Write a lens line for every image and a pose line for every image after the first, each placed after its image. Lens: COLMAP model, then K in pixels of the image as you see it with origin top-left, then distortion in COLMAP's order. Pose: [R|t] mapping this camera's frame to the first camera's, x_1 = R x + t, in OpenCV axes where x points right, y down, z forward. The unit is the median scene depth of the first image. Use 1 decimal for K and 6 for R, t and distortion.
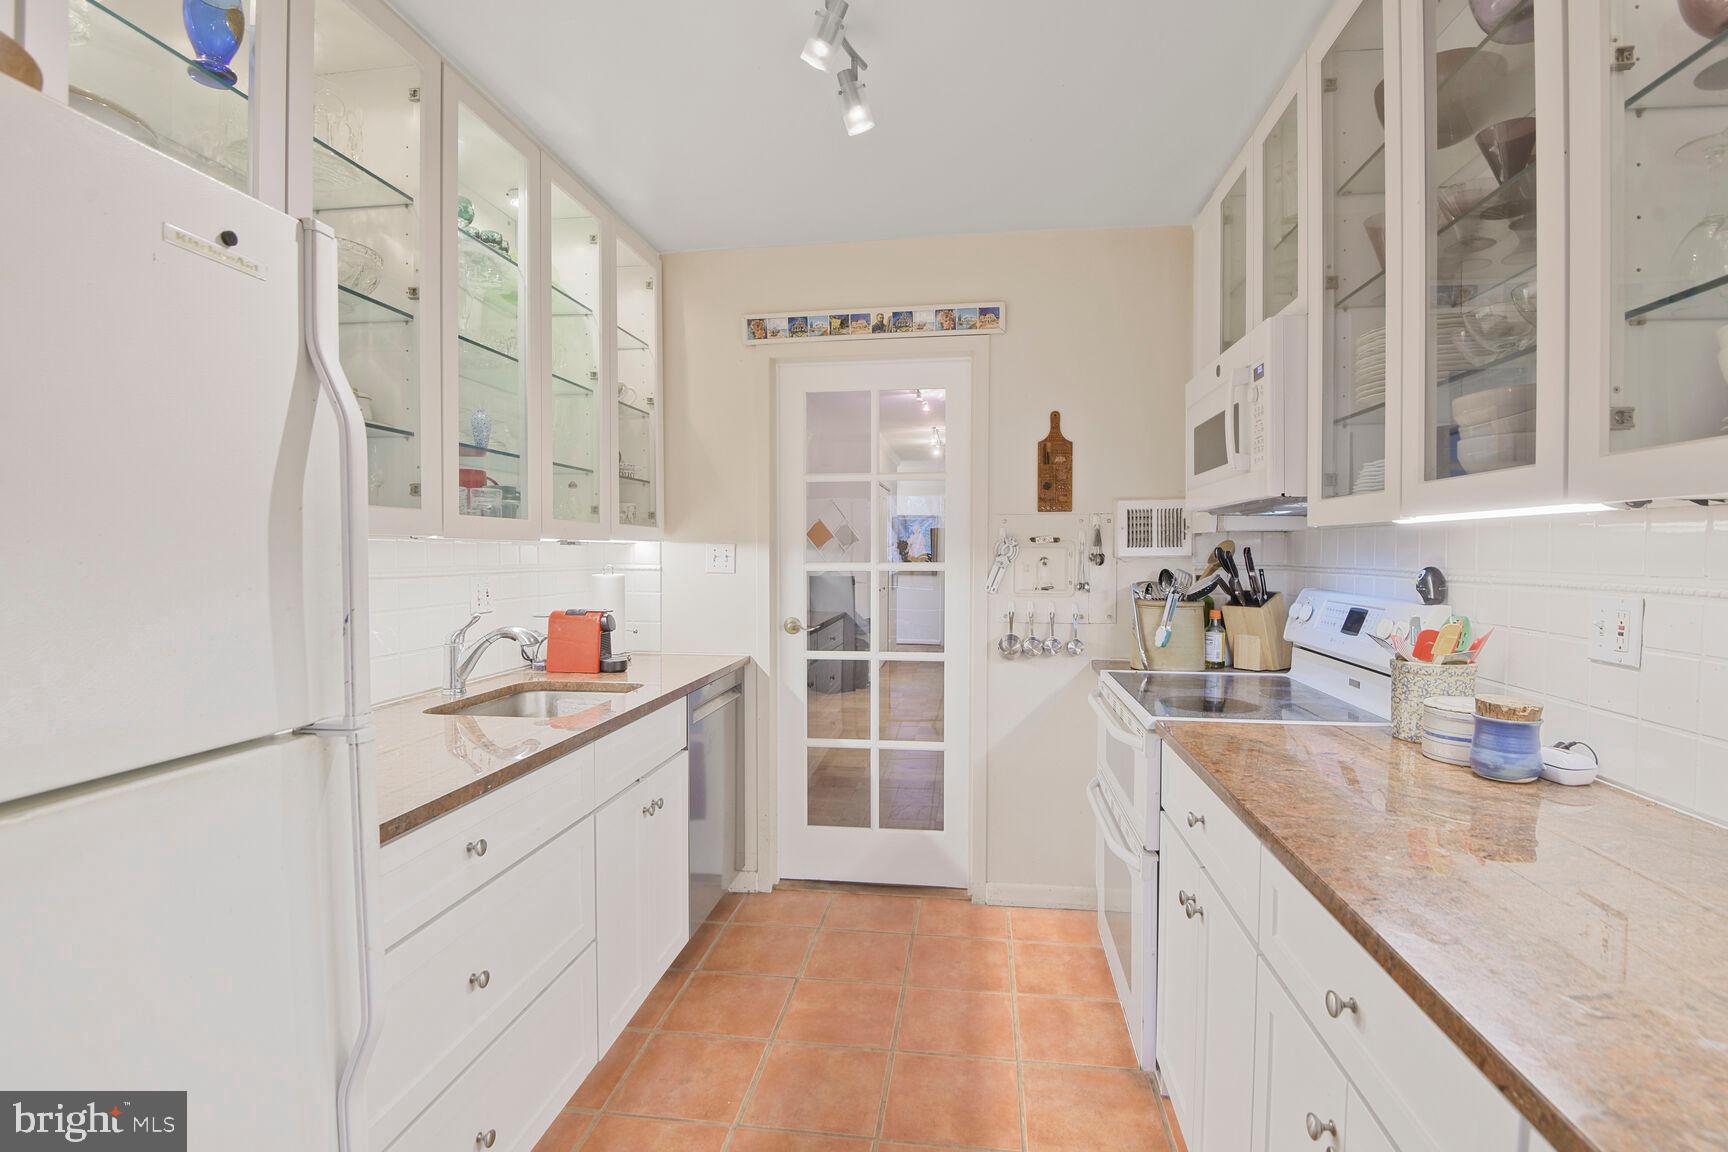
lens RADIAL K [[817.1, 0, 877.7], [0, 817.1, 562.0], [0, 0, 1]] dist [0.003334, -0.021484]
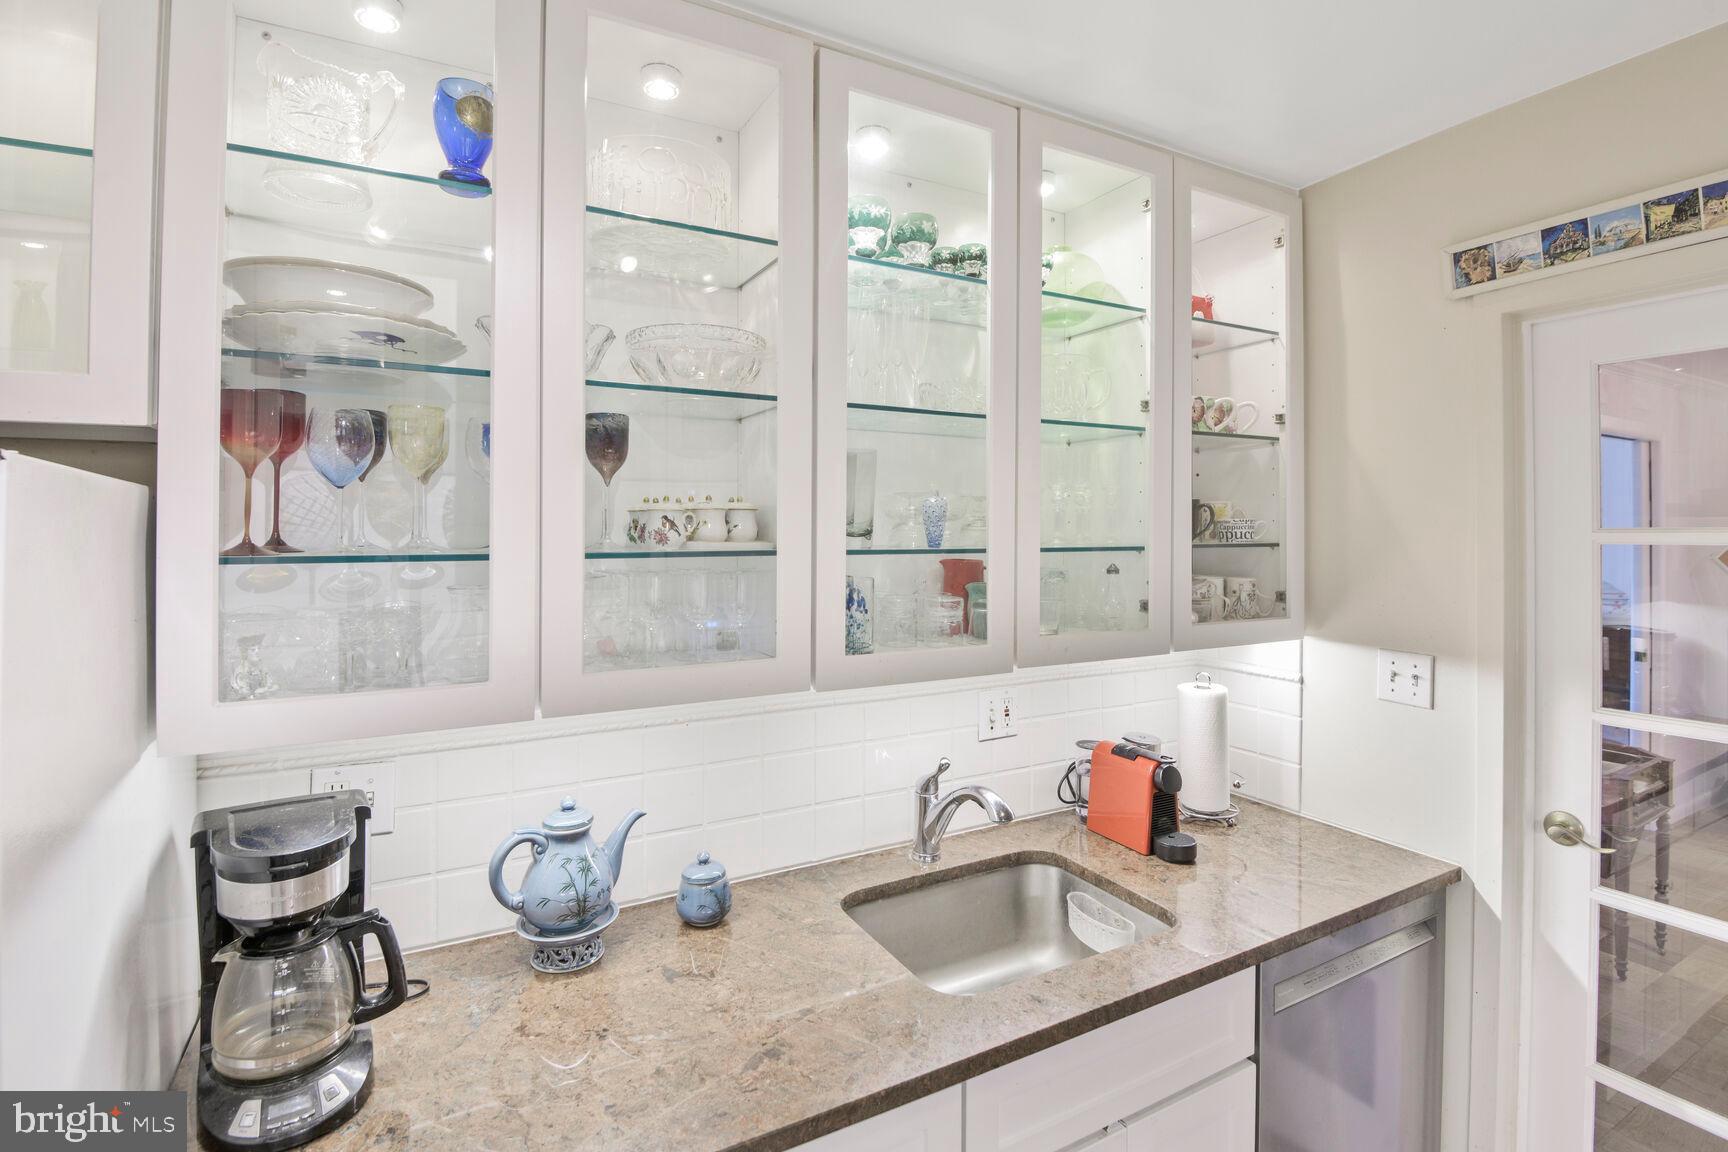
lens RADIAL K [[831.6, 0, 860.7], [0, 831.6, 519.1], [0, 0, 1]] dist [0.000104, -0.013373]
pose [[0.588802, -0.007239, -0.808245, 0.055228], [-0.014817, 0.999695, -0.019747, -0.101584], [0.808142, 0.023603, 0.588515, 0.356344]]
